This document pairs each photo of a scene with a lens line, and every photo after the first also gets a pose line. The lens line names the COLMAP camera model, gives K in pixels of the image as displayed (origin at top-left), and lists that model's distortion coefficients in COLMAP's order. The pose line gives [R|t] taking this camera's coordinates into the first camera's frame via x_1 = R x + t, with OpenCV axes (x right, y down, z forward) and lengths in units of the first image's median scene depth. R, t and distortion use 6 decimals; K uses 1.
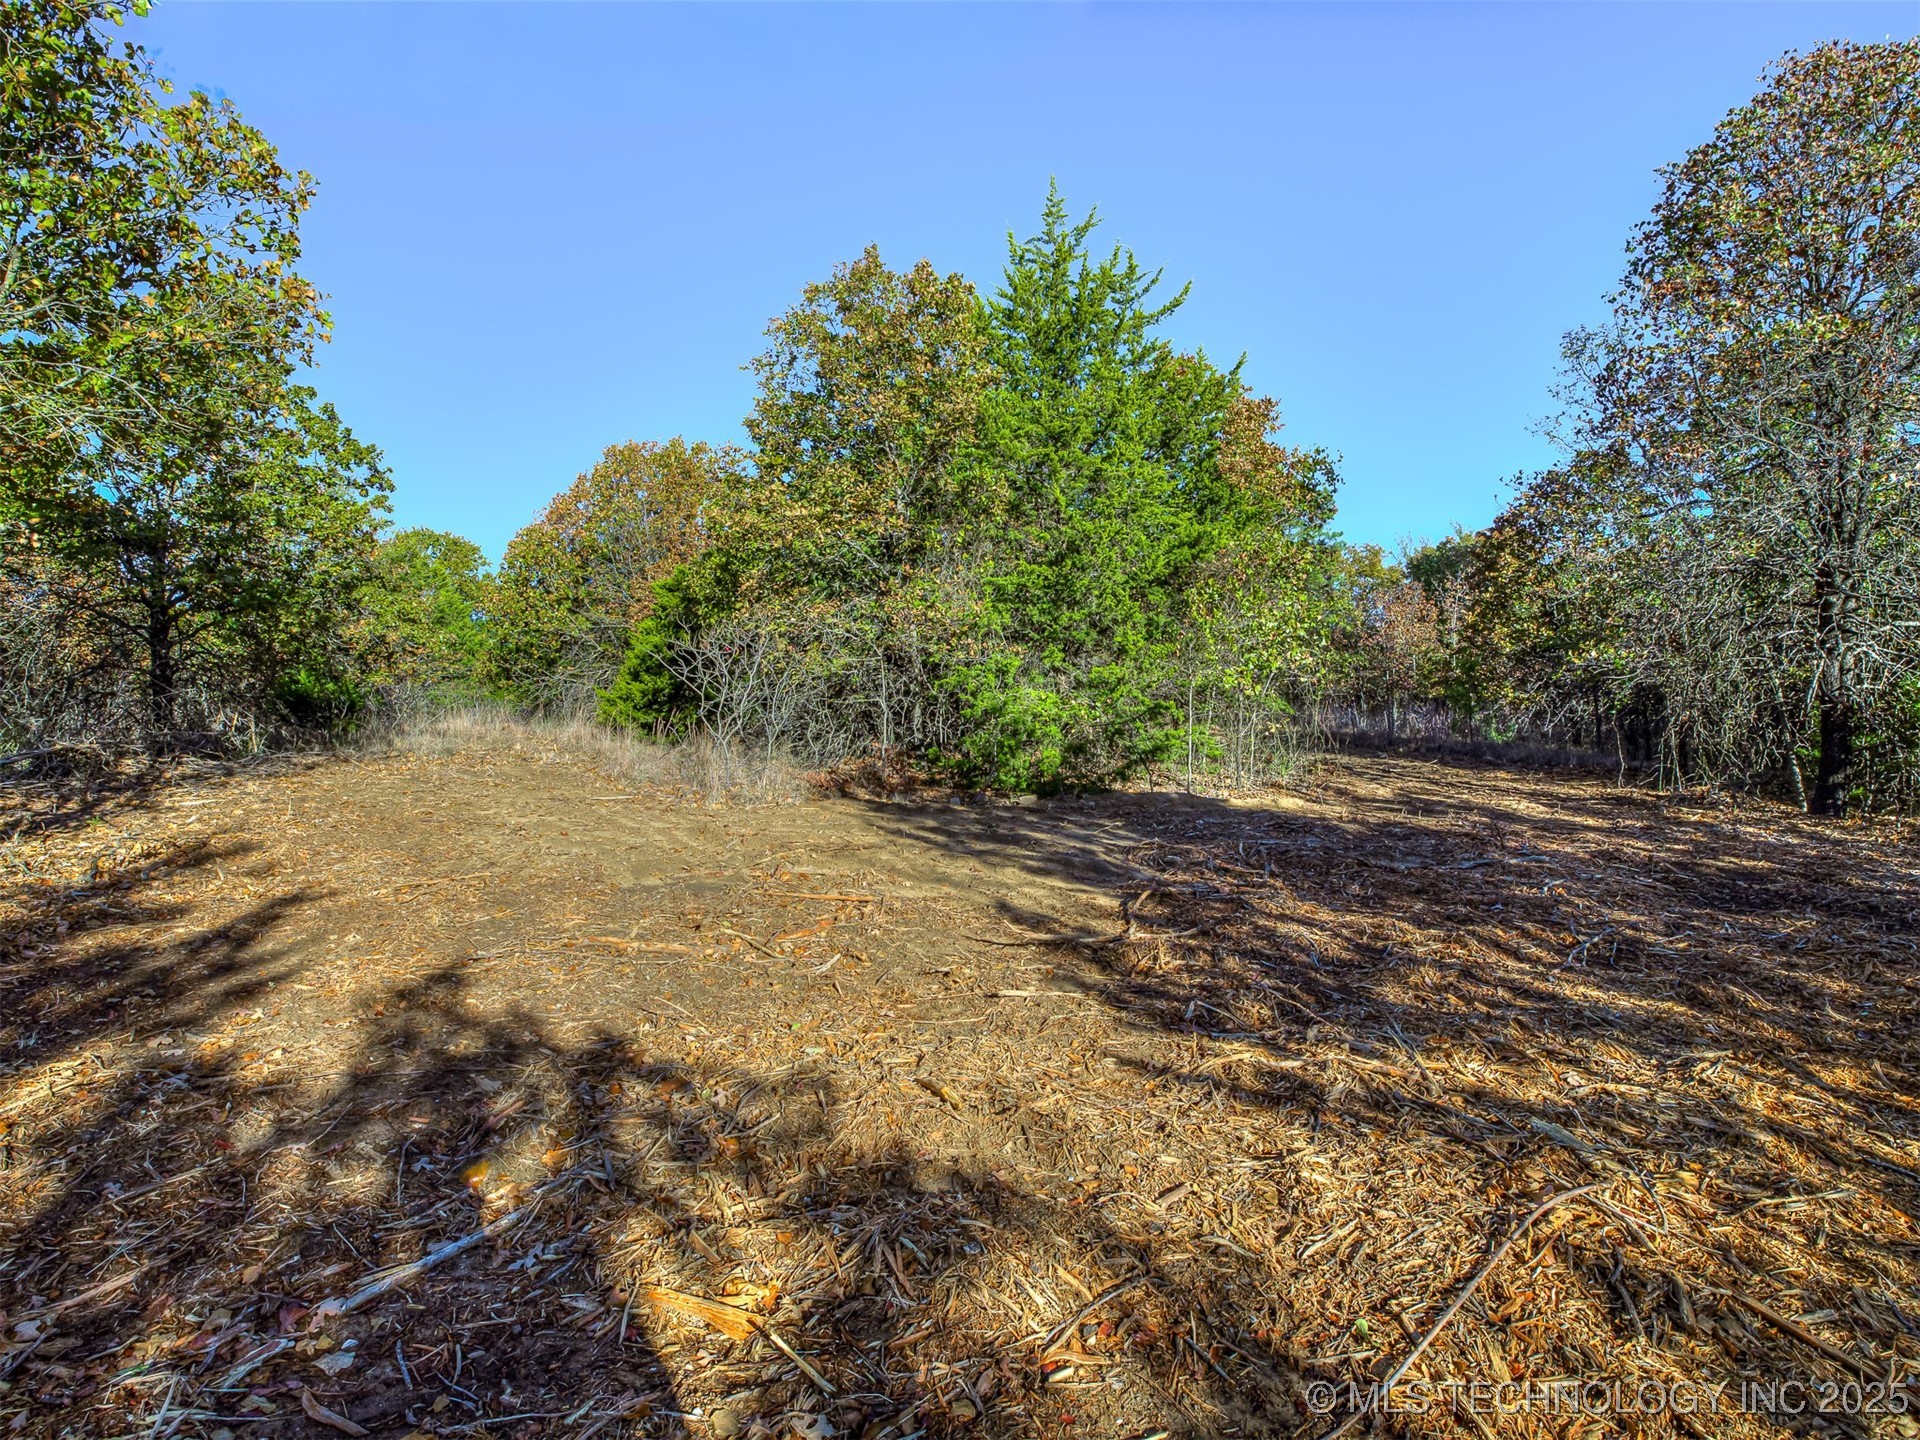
lens RADIAL K [[960.9, 0, 960.0], [0, 960.9, 720.0], [0, 0, 1]] dist [-0.026306, 0.000851]
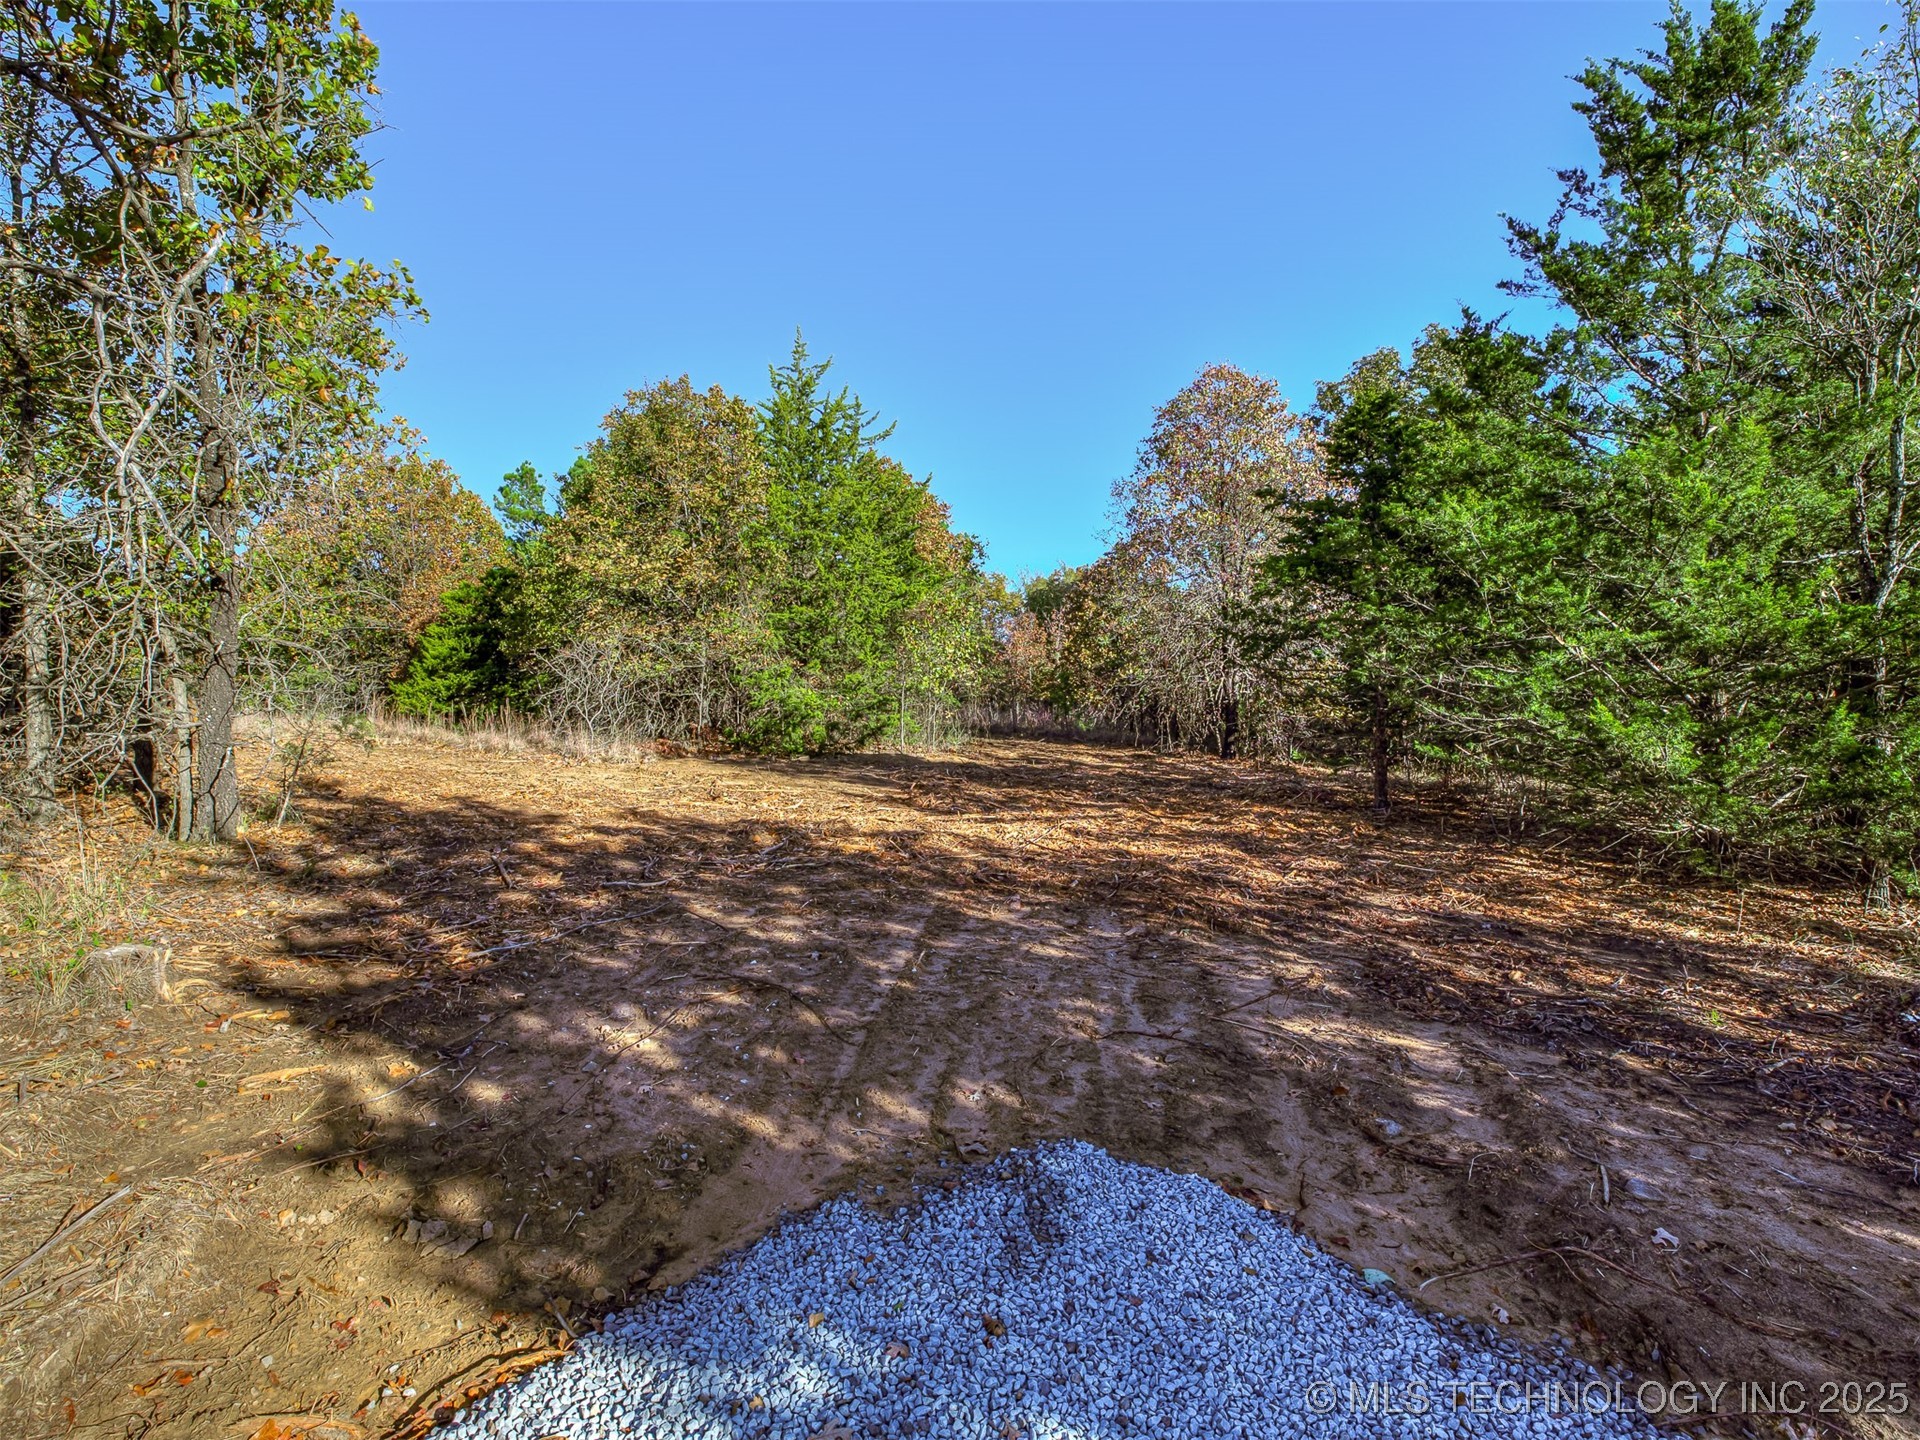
lens RADIAL K [[960.9, 0, 960.0], [0, 960.9, 720.0], [0, 0, 1]] dist [-0.026306, 0.000851]
pose [[0.932107, 0.001786, 0.362178, -0.213404], [-0.000298, 0.999991, -0.004163, 0.022253], [-0.362182, 0.003773, 0.932100, -0.450365]]
